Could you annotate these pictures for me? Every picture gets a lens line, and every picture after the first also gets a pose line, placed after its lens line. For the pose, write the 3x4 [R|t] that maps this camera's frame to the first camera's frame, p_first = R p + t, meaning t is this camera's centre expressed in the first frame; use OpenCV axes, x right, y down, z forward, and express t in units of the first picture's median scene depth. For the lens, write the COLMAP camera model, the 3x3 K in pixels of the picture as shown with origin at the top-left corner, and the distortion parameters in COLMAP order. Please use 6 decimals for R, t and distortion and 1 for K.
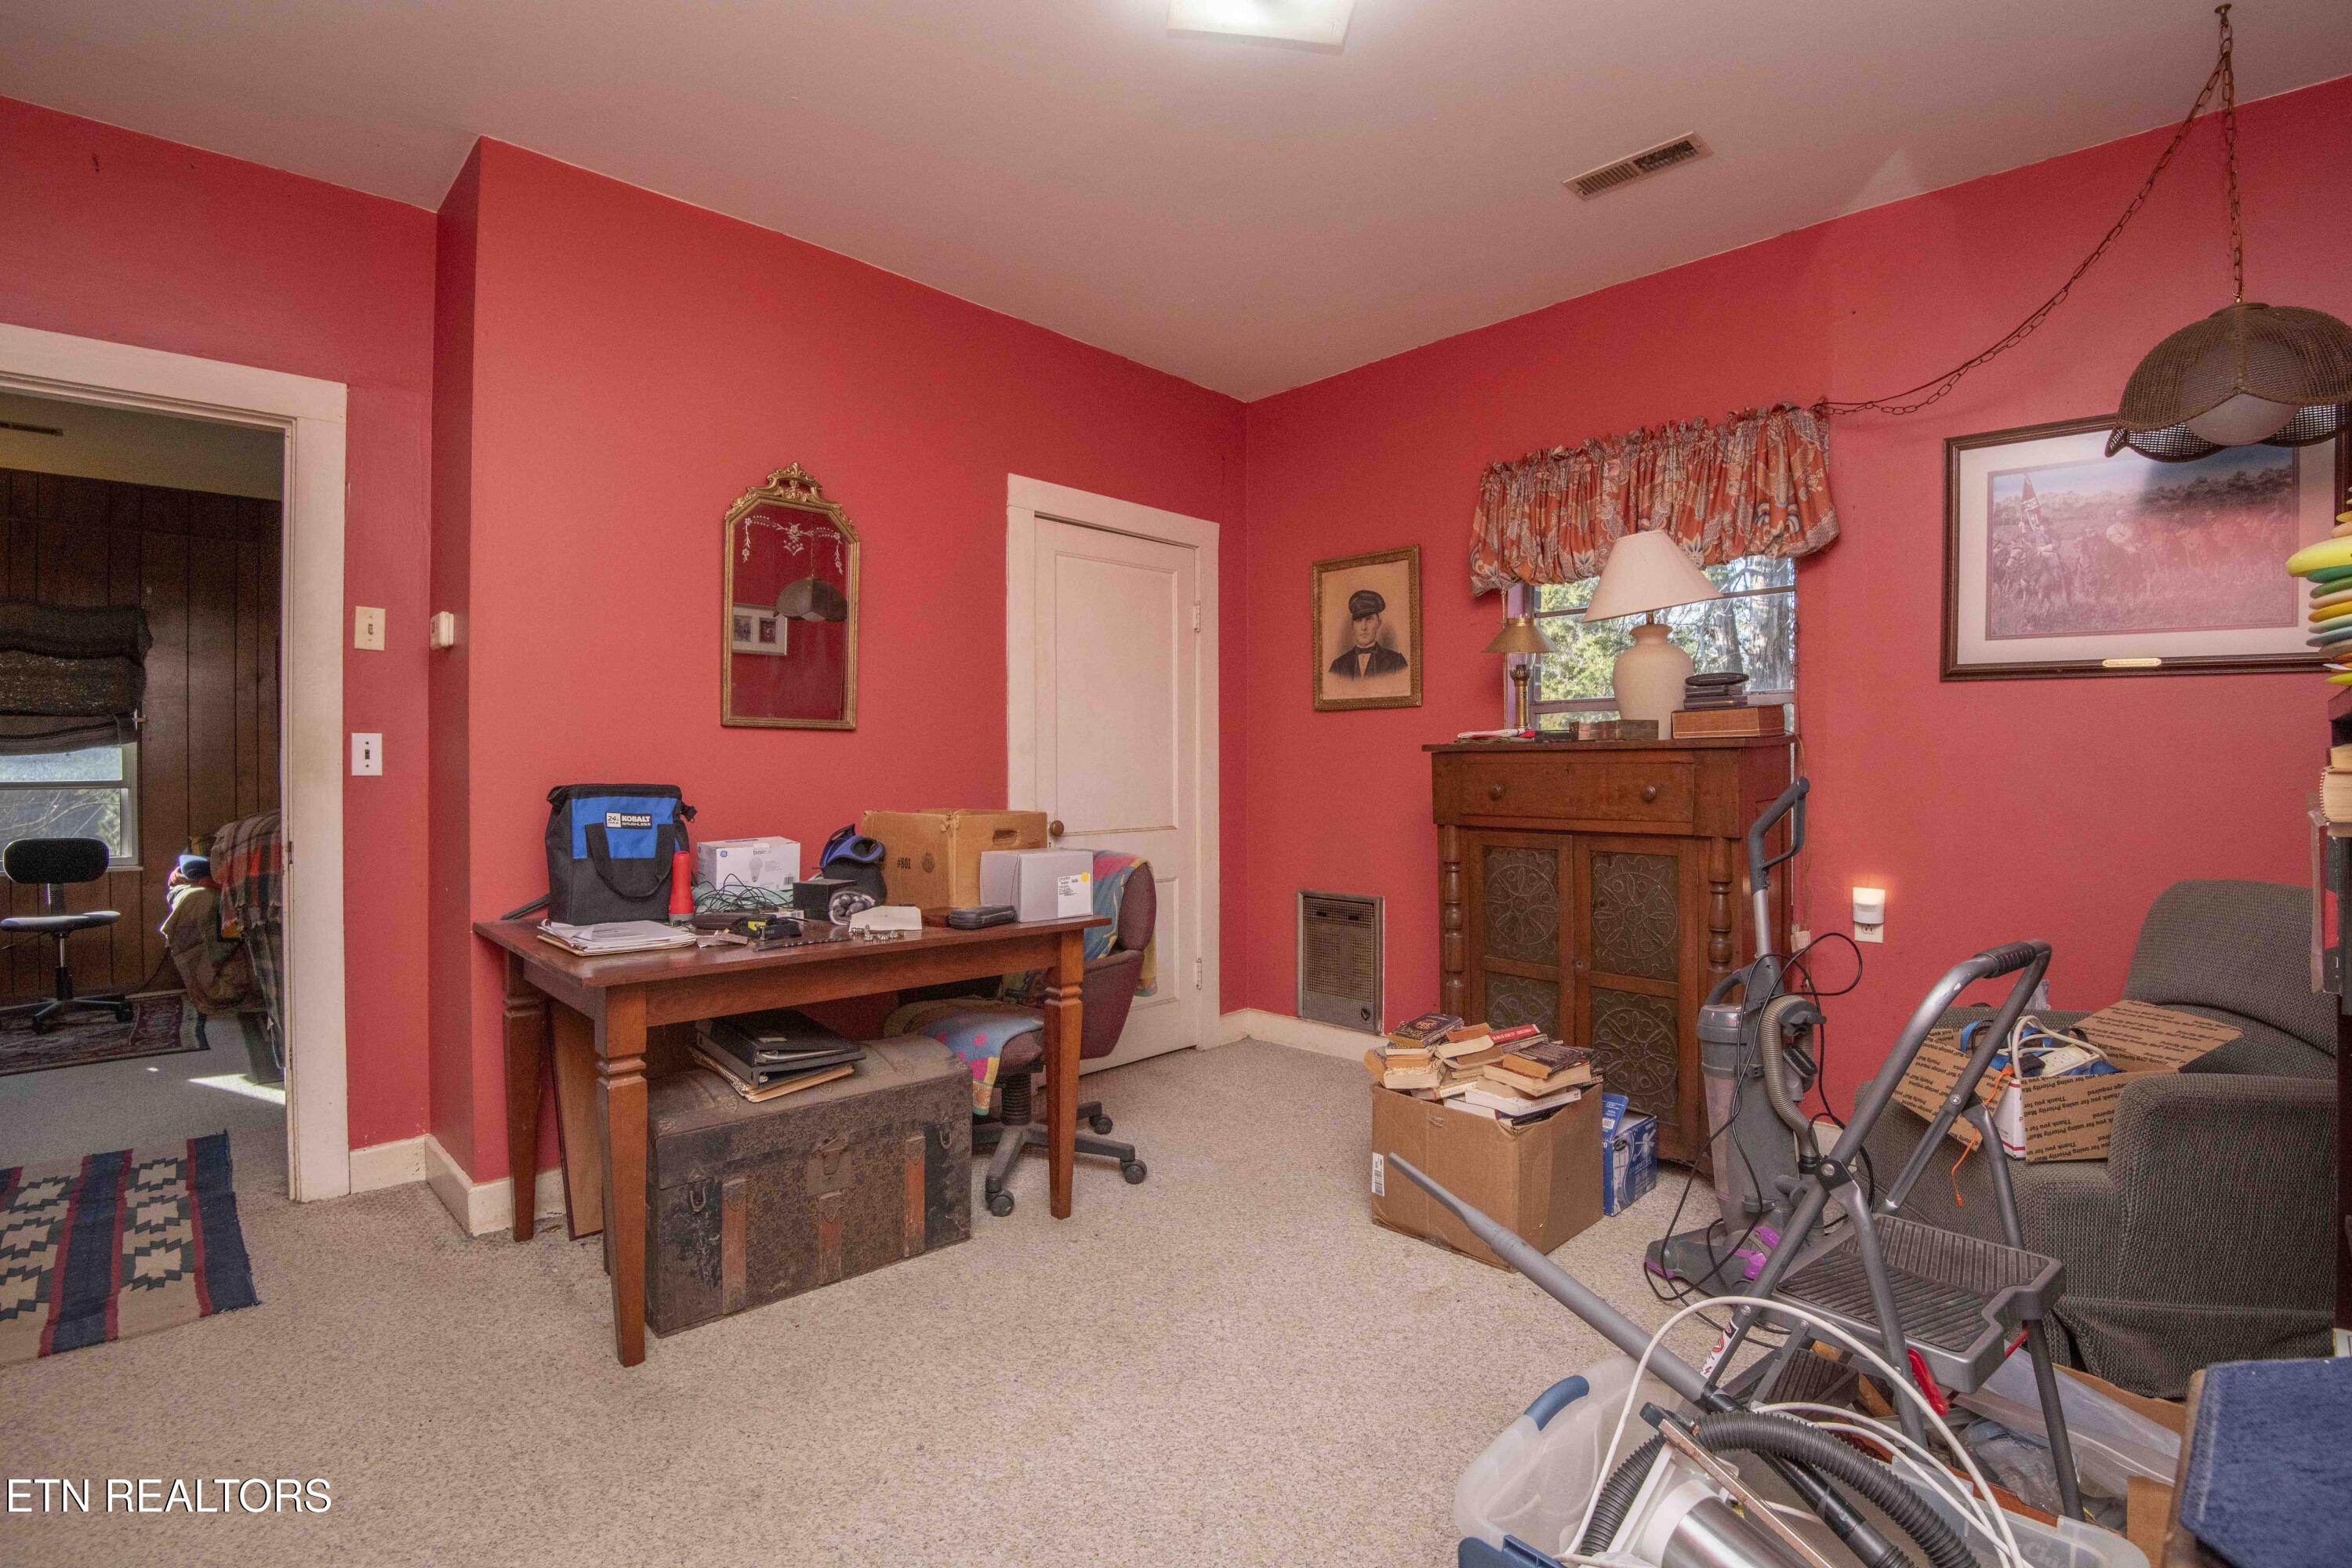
lens RADIAL K [[1107.8, 0, 1178.3], [0, 1107.8, 775.5], [0, 0, 1]] dist [-0.059075, 0.006848]
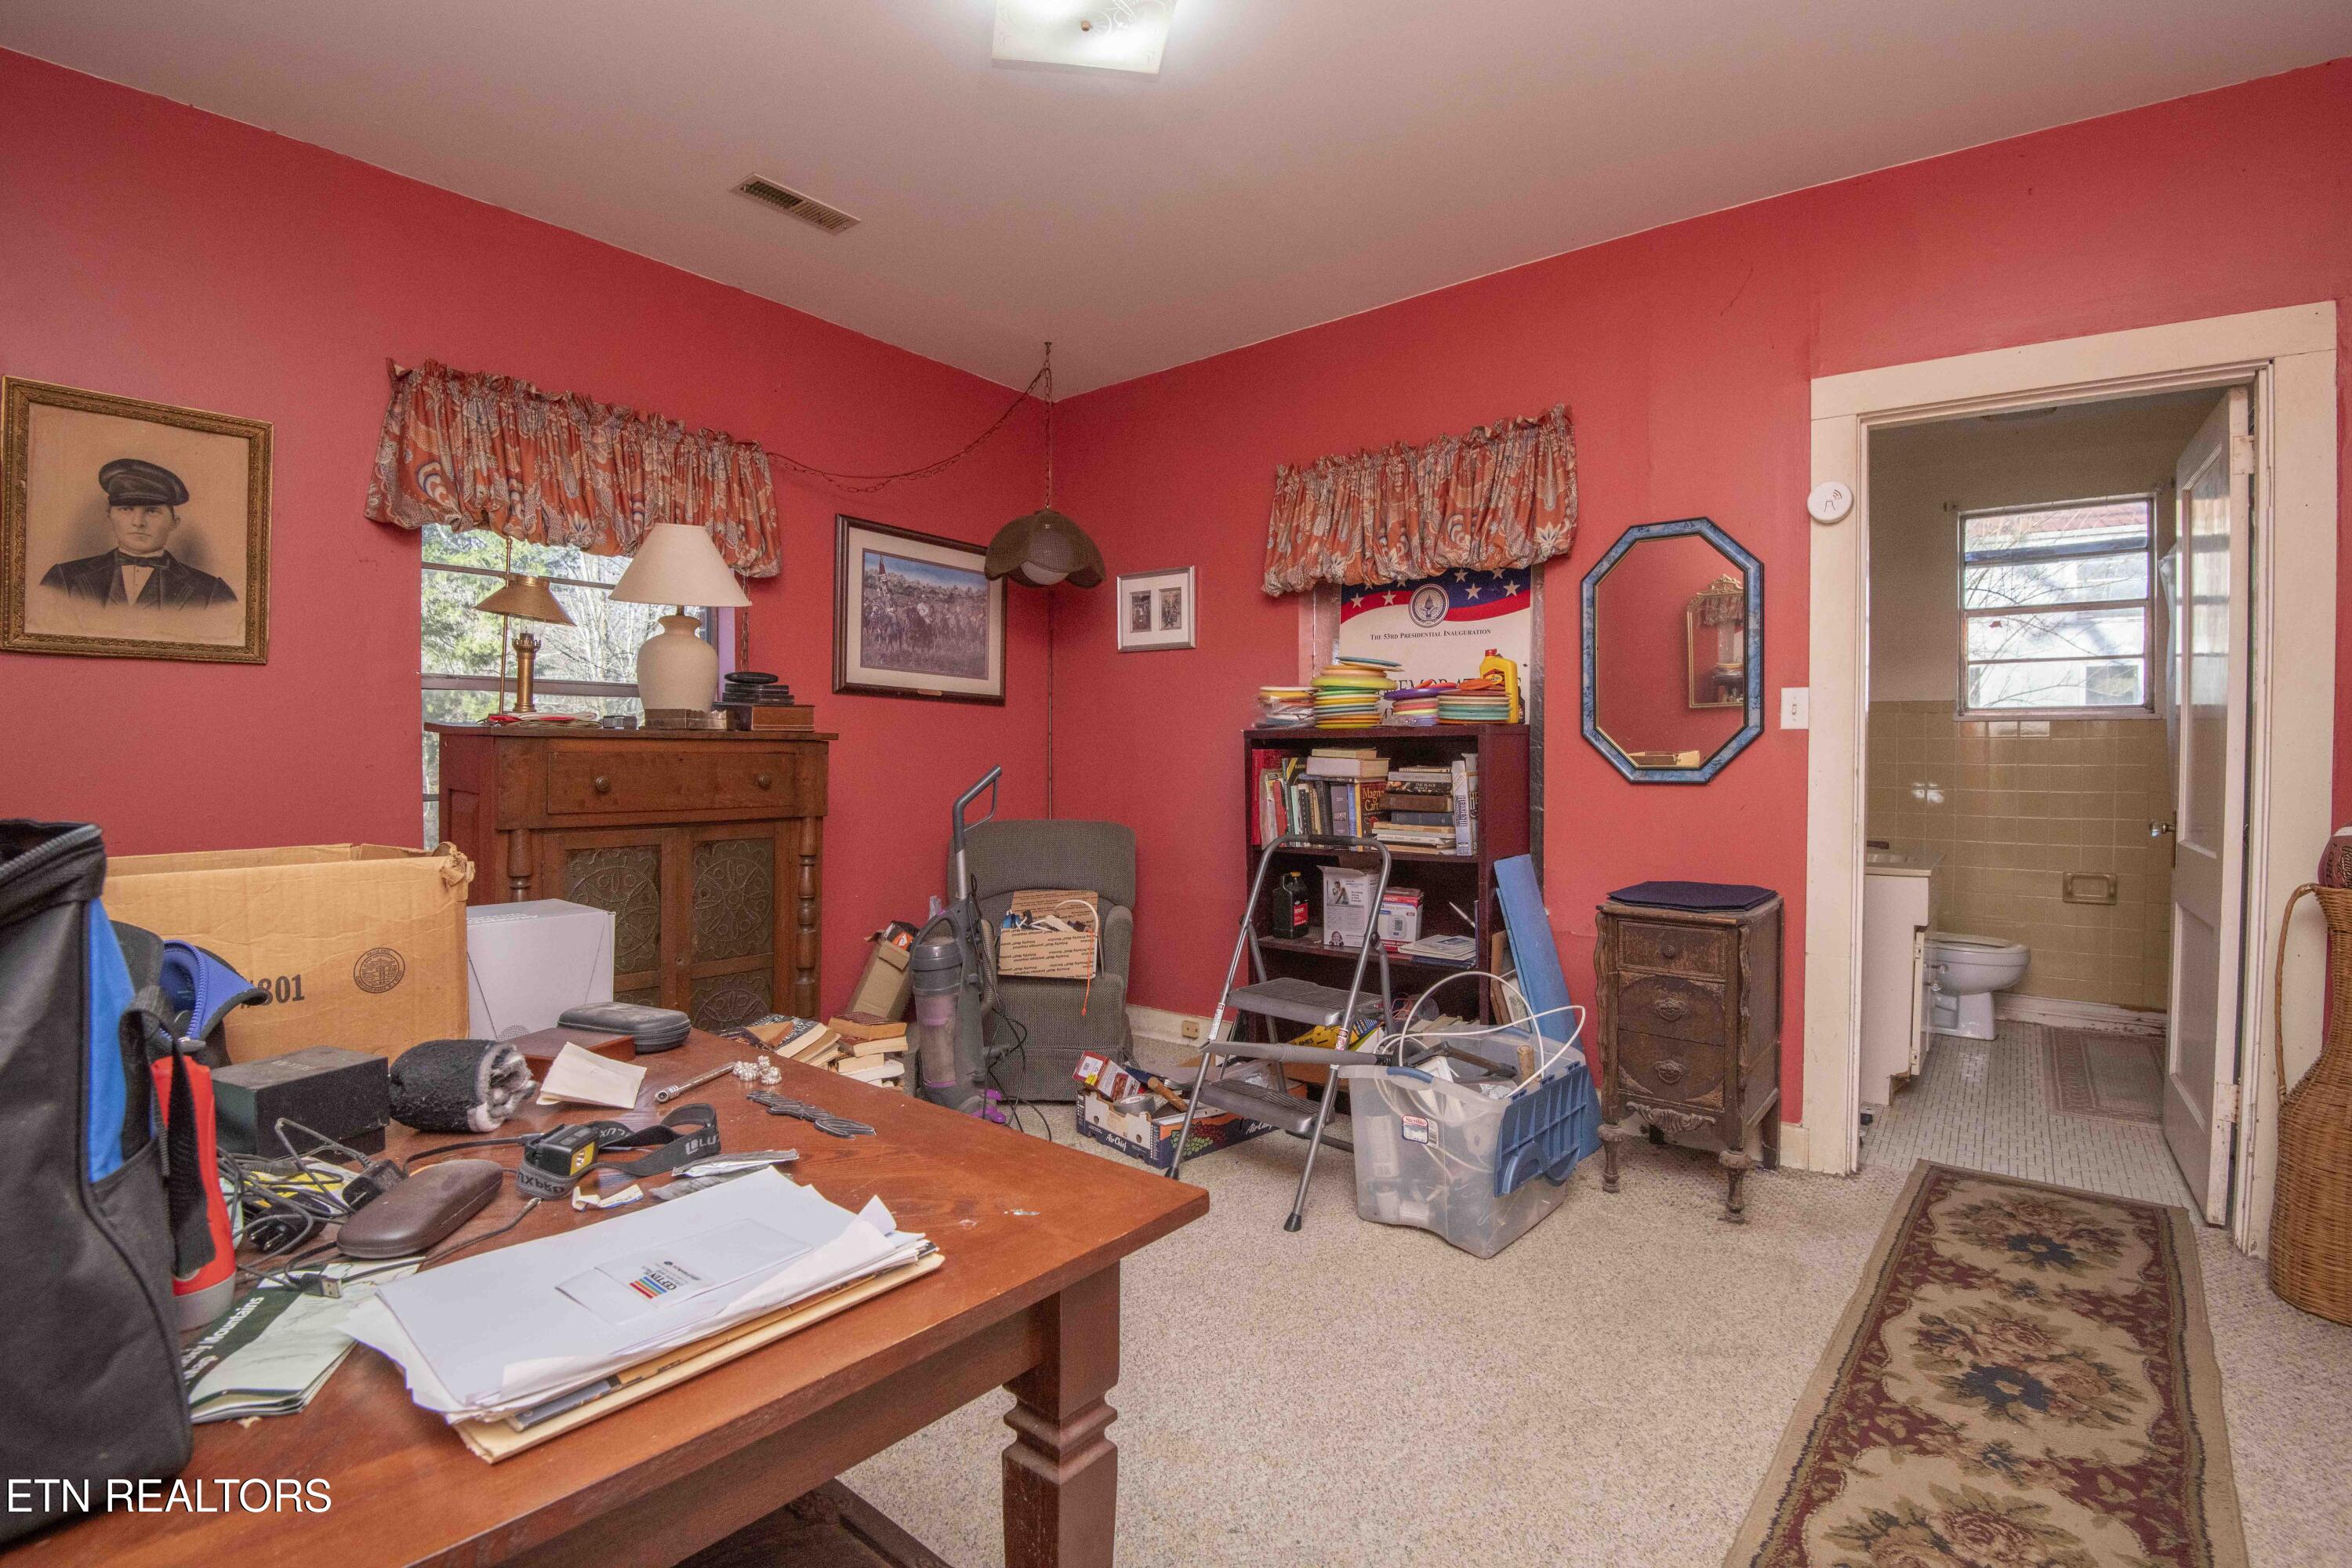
lens RADIAL K [[1107.8, 0, 1178.3], [0, 1107.8, 775.5], [0, 0, 1]] dist [-0.059075, 0.006848]
pose [[-0.172541, -0.020866, 0.984781, -0.618426], [0.002141, 0.999765, 0.021559, -0.010392], [-0.985000, 0.005828, -0.172456, 0.688821]]
